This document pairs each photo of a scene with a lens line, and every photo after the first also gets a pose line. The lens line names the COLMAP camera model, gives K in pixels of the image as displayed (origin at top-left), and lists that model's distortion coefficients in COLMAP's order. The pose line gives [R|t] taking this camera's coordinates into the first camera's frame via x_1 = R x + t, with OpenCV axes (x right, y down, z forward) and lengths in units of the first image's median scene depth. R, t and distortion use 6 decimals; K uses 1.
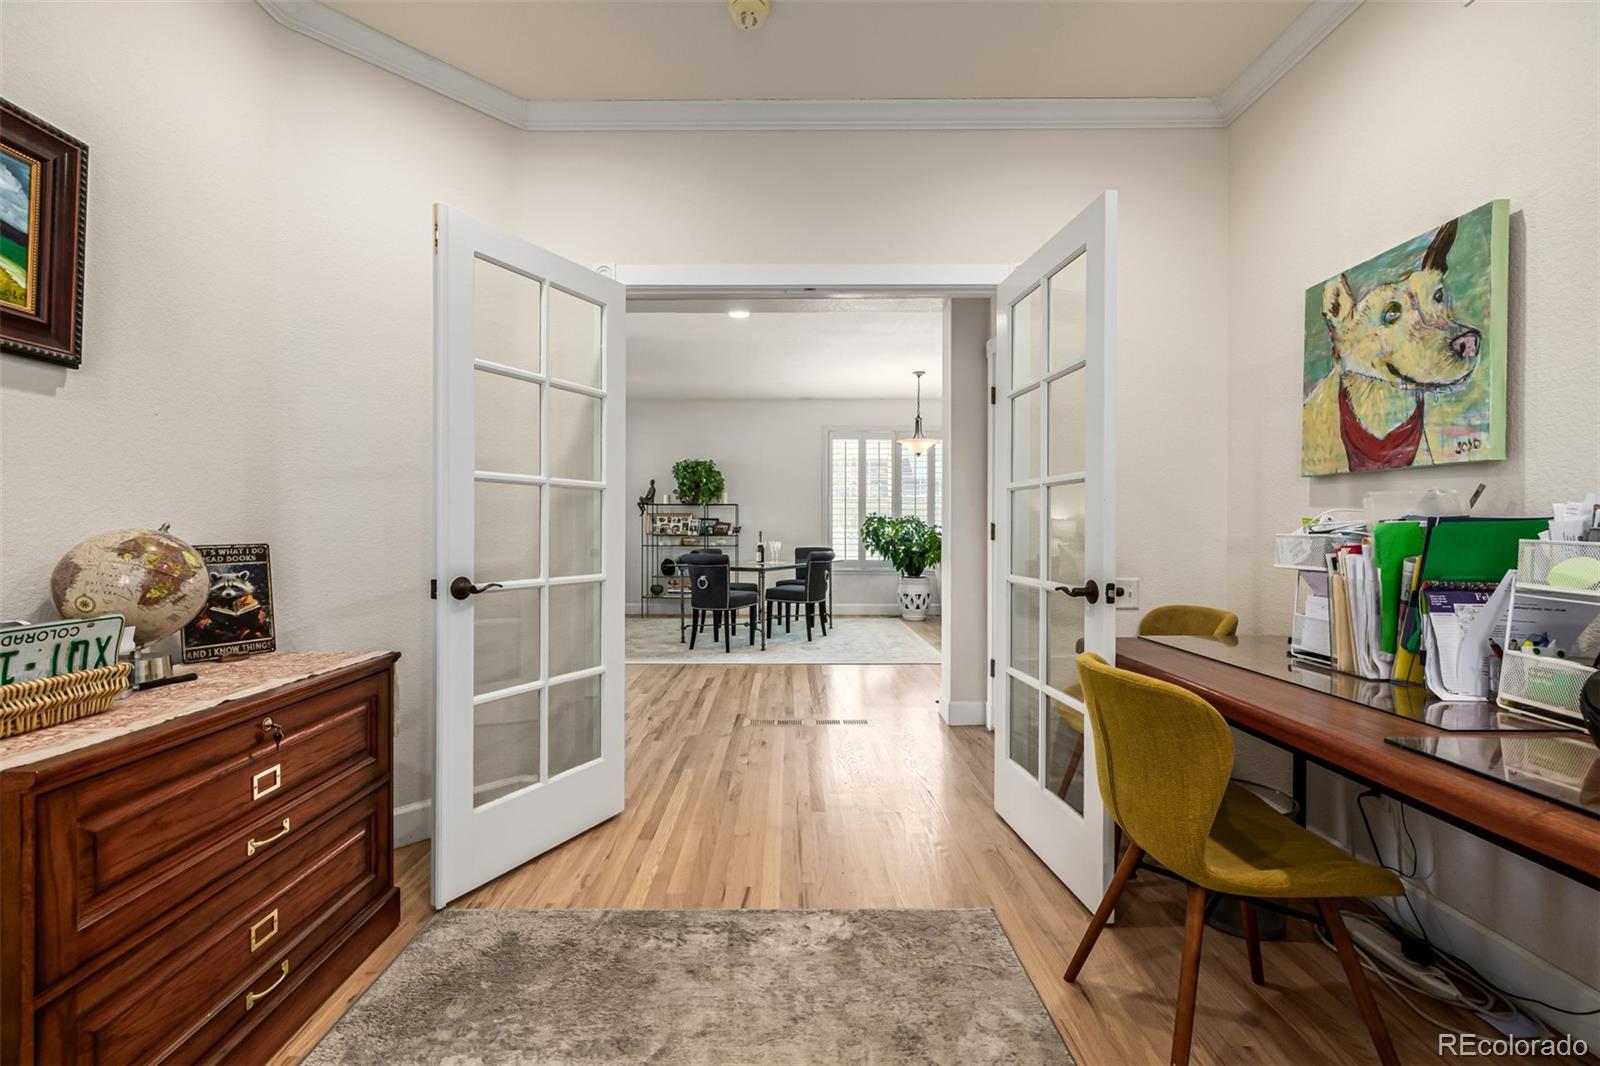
lens RADIAL K [[683.9, 0, 795.0], [0, 683.9, 523.4], [0, 0, 1]] dist [0.002953, -0.000964]
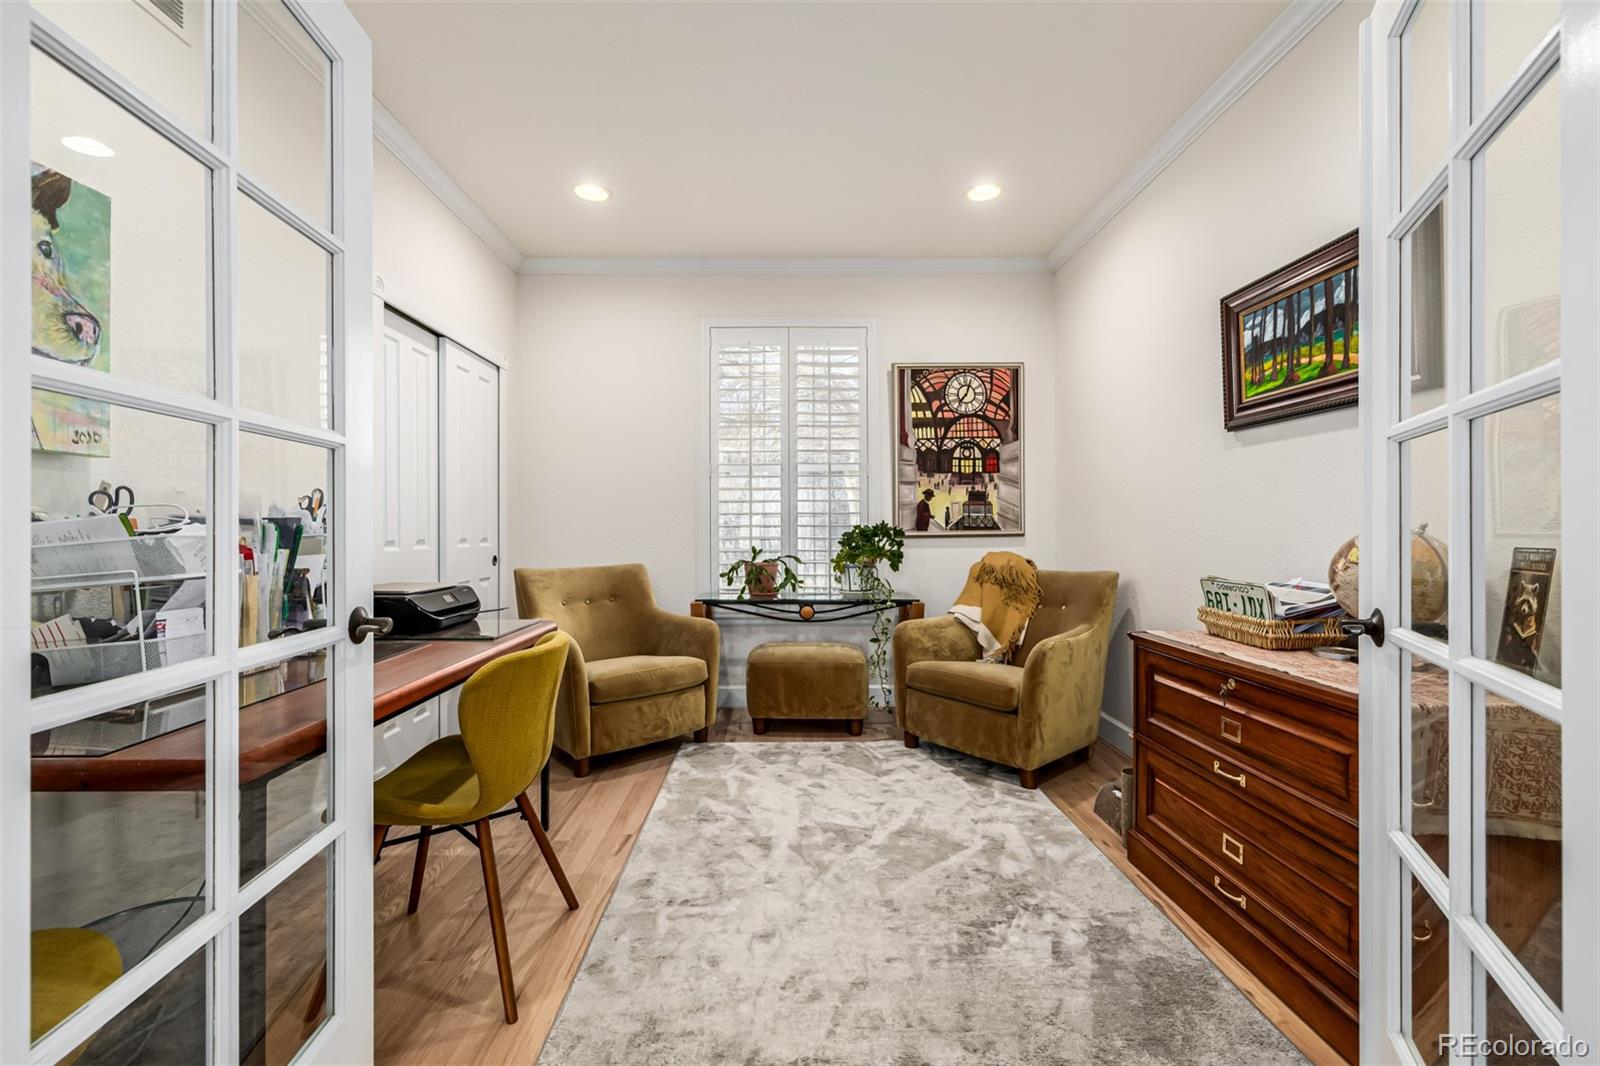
lens RADIAL K [[683.9, 0, 798.6], [0, 683.9, 526.6], [0, 0, 1]] dist [0.002953, -0.000964]
pose [[-0.999636, -0.000573, -0.026969, 0.043659], [-0.000506, 0.999997, -0.002494, 0.009382], [0.026970, -0.002479, -0.999633, 1.968139]]
